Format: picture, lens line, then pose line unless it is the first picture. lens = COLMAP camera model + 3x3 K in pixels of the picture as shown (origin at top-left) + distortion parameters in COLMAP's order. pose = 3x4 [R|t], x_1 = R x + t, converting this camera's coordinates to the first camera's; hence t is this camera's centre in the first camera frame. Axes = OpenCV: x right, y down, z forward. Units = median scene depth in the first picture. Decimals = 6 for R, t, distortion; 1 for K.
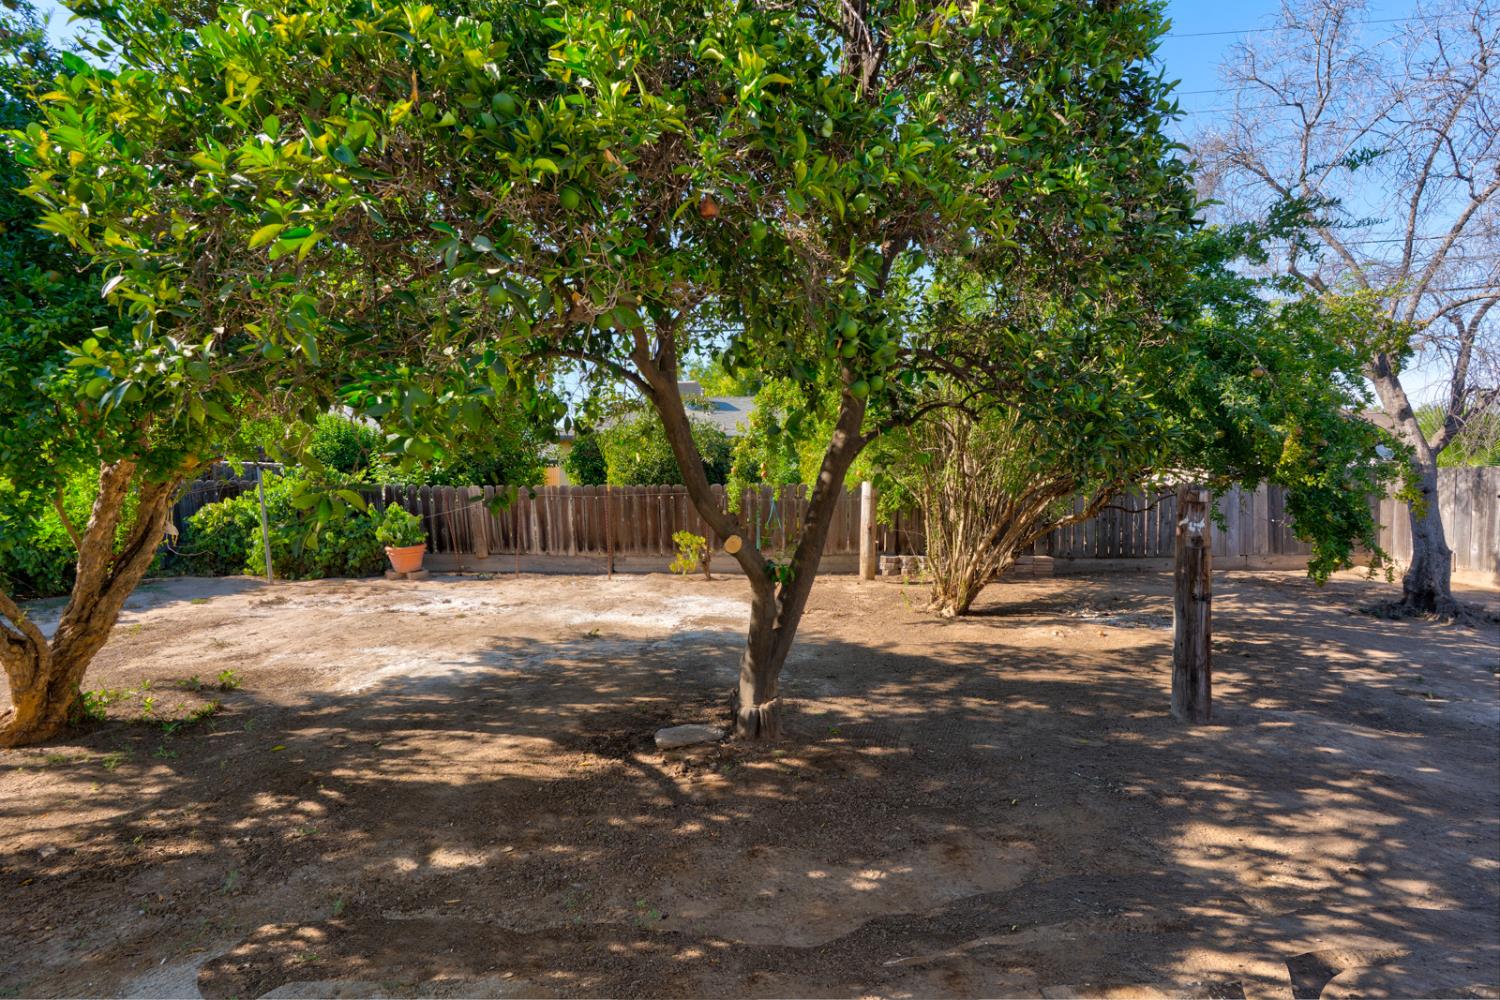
lens RADIAL K [[654.6, 0, 754.2], [0, 654.6, 496.6], [0, 0, 1]] dist [0.001316, 0.000536]
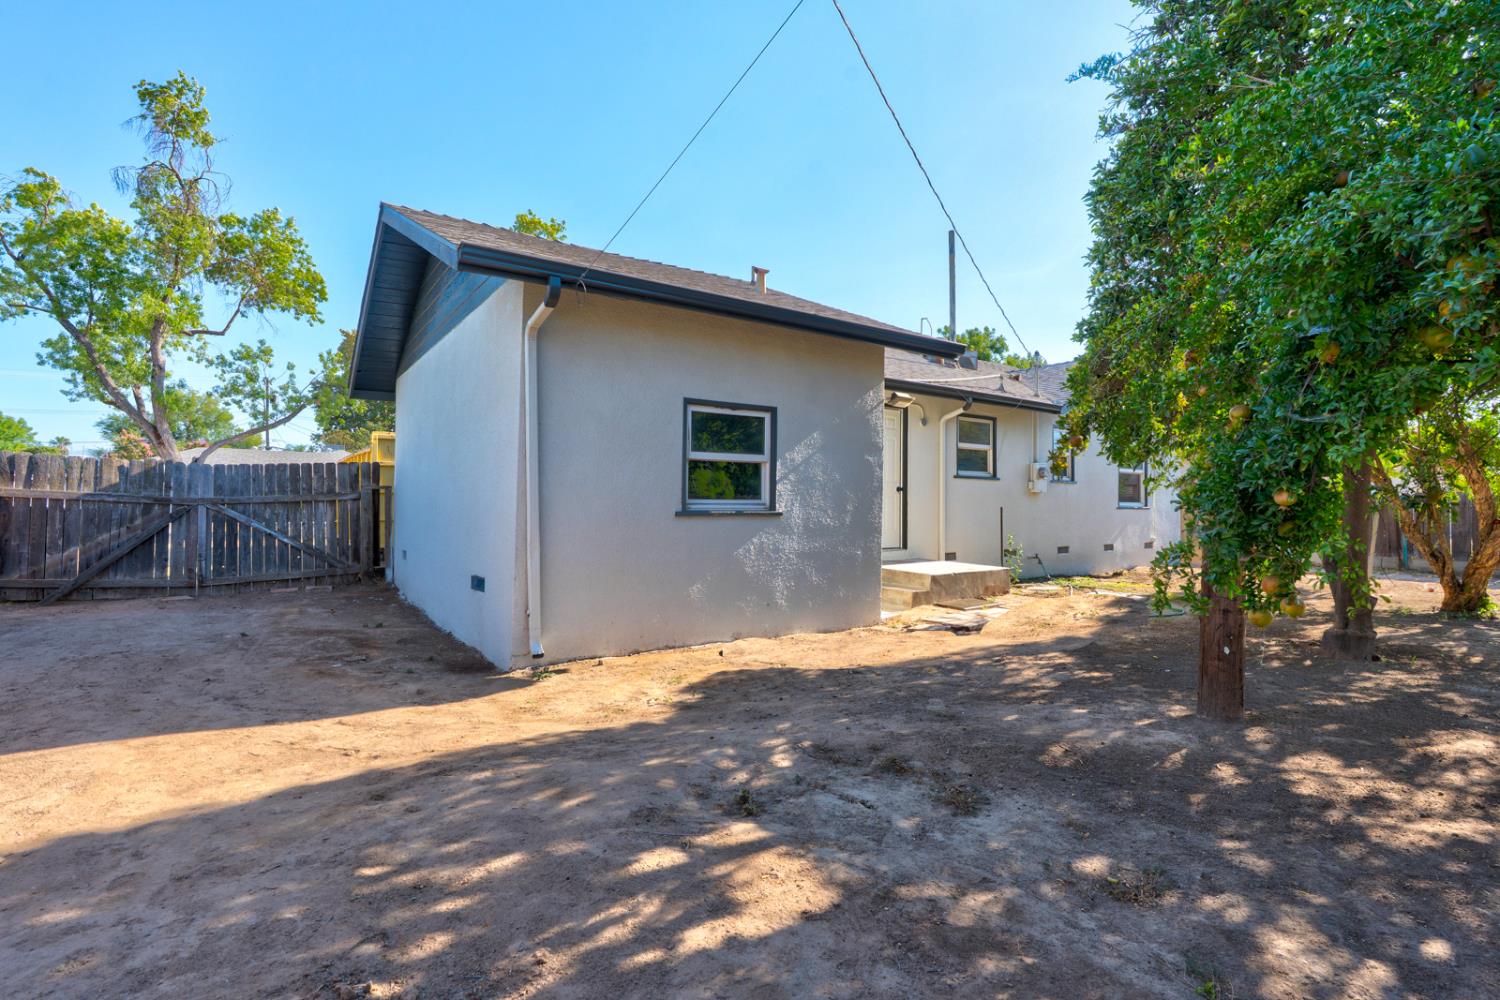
lens RADIAL K [[654.6, 0, 754.2], [0, 654.6, 496.6], [0, 0, 1]] dist [0.001316, 0.000536]
pose [[-0.822193, -0.015203, -0.569006, 1.710478], [-0.024537, 0.999661, 0.008745, 0.058133], [0.568679, 0.021152, -0.822287, 1.407503]]
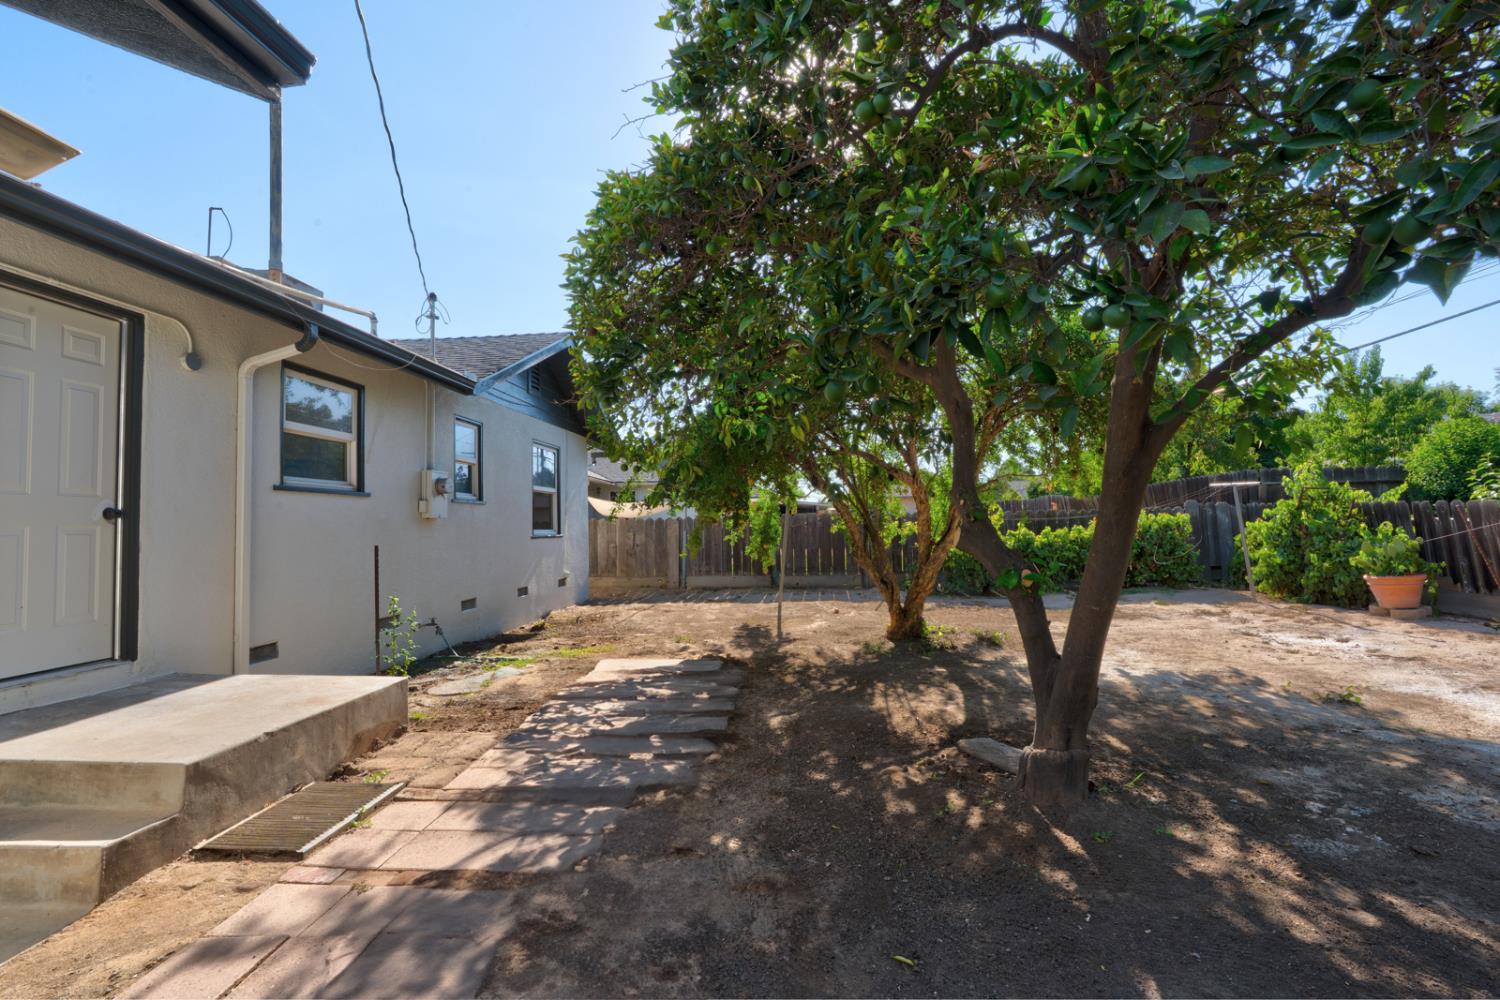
lens RADIAL K [[654.6, 0, 754.2], [0, 654.6, 496.6], [0, 0, 1]] dist [0.001316, 0.000536]
pose [[-0.041459, -0.045493, -0.998104, 0.668812], [-0.007564, 0.998949, -0.045217, 0.049252], [0.999112, 0.005675, -0.041759, 0.594807]]
